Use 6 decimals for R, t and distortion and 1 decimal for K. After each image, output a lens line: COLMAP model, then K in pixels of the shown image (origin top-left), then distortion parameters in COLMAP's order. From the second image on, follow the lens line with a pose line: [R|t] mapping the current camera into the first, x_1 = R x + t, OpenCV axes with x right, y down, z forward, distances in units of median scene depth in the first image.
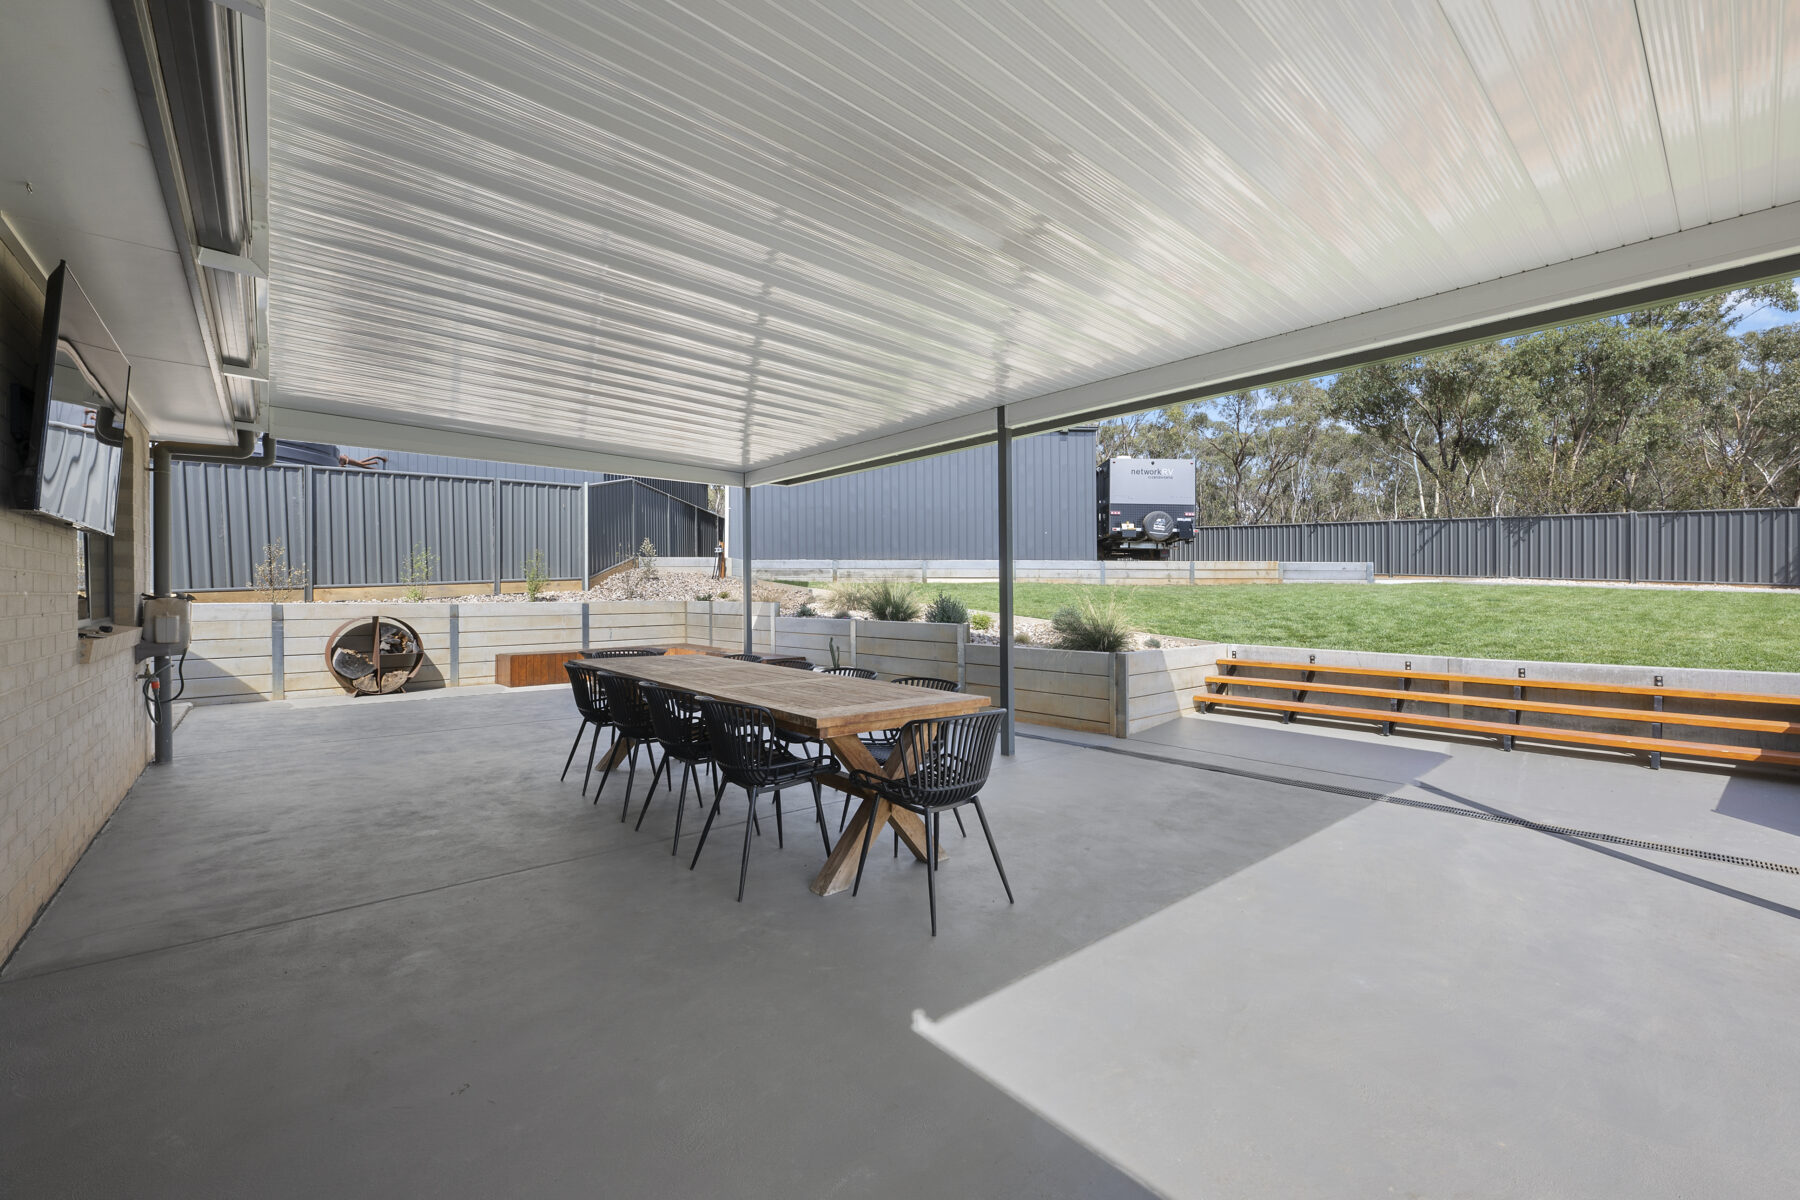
lens RADIAL K [[724.4, 0, 905.8], [0, 724.4, 610.0], [0, 0, 1]] dist [0.001355, -0.000052]
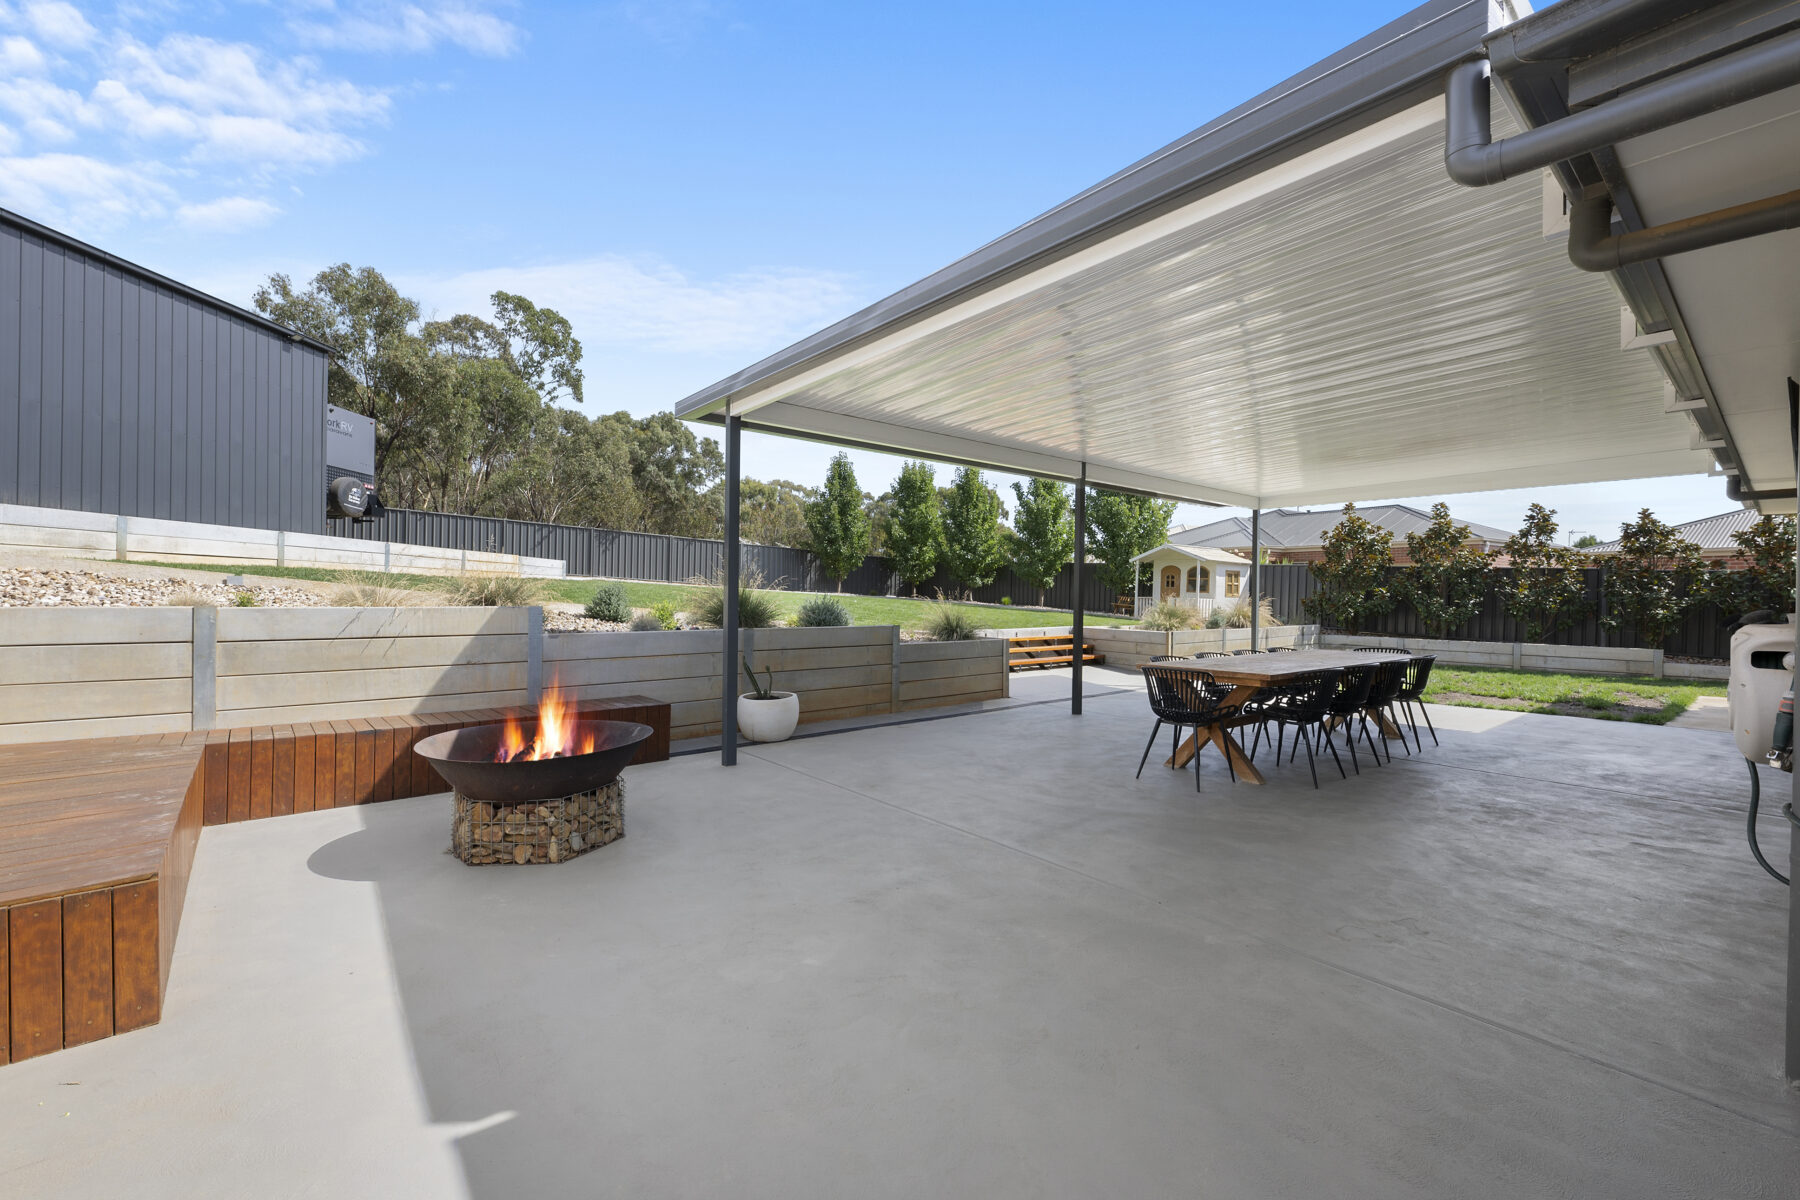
lens RADIAL K [[724.4, 0, 898.3], [0, 724.4, 595.9], [0, 0, 1]] dist [0.001355, -0.000052]
pose [[0.037345, -0.003842, 0.999295, -0.419914], [0.005924, 0.999976, 0.003623, -0.011783], [-0.999285, 0.005784, 0.037367, 0.422214]]
